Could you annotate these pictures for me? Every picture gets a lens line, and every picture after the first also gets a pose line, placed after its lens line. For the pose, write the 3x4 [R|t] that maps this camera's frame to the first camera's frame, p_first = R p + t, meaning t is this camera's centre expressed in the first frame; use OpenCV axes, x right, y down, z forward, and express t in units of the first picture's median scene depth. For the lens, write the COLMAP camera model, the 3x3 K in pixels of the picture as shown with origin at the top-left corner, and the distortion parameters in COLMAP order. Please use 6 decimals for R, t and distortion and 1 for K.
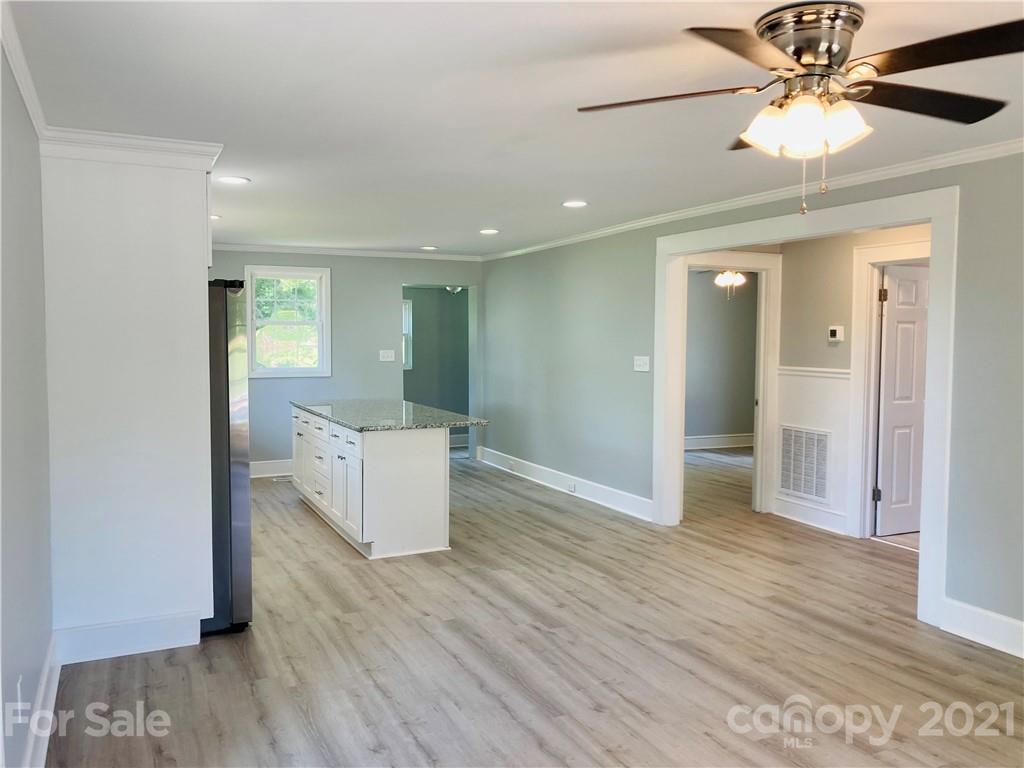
lens RADIAL K [[831.4, 0, 511.8], [0, 831.4, 382.2], [0, 0, 1]] dist [0.015736, -0.015064]
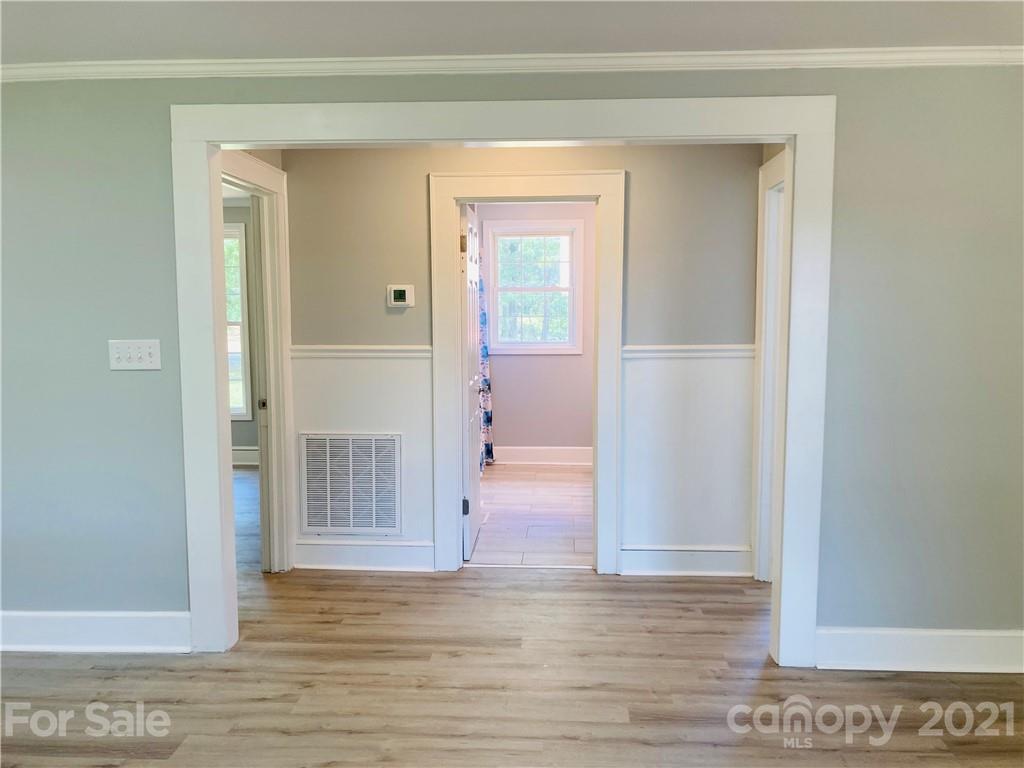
lens RADIAL K [[831.4, 0, 512.2], [0, 831.4, 386.2], [0, 0, 1]] dist [0.015736, -0.015064]
pose [[0.471934, -0.095193, 0.876480, -0.216493], [0.055389, 0.995391, 0.078284, -0.035823], [-0.879892, 0.011602, 0.475031, 0.661285]]
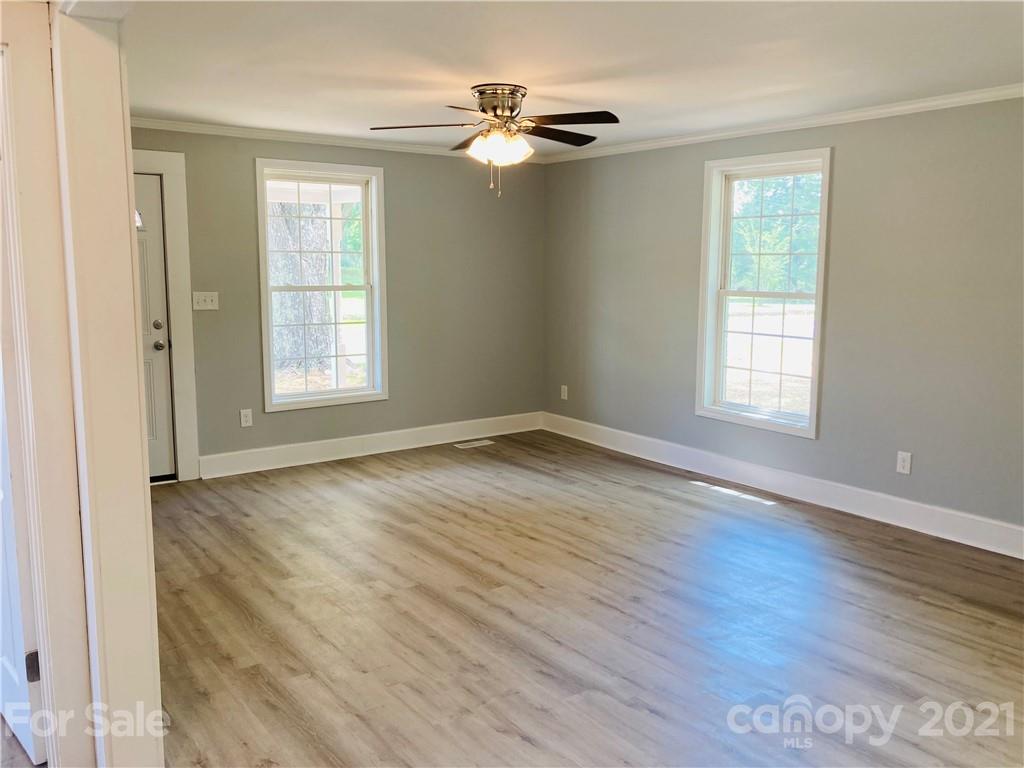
lens RADIAL K [[831.4, 0, 517.0], [0, 831.4, 380.2], [0, 0, 1]] dist [0.015736, -0.015064]
pose [[-0.980229, 0.020260, -0.196825, 0.286262], [-0.017319, 0.982141, 0.187347, -0.063400], [0.197106, 0.187052, -0.962373, 1.198942]]
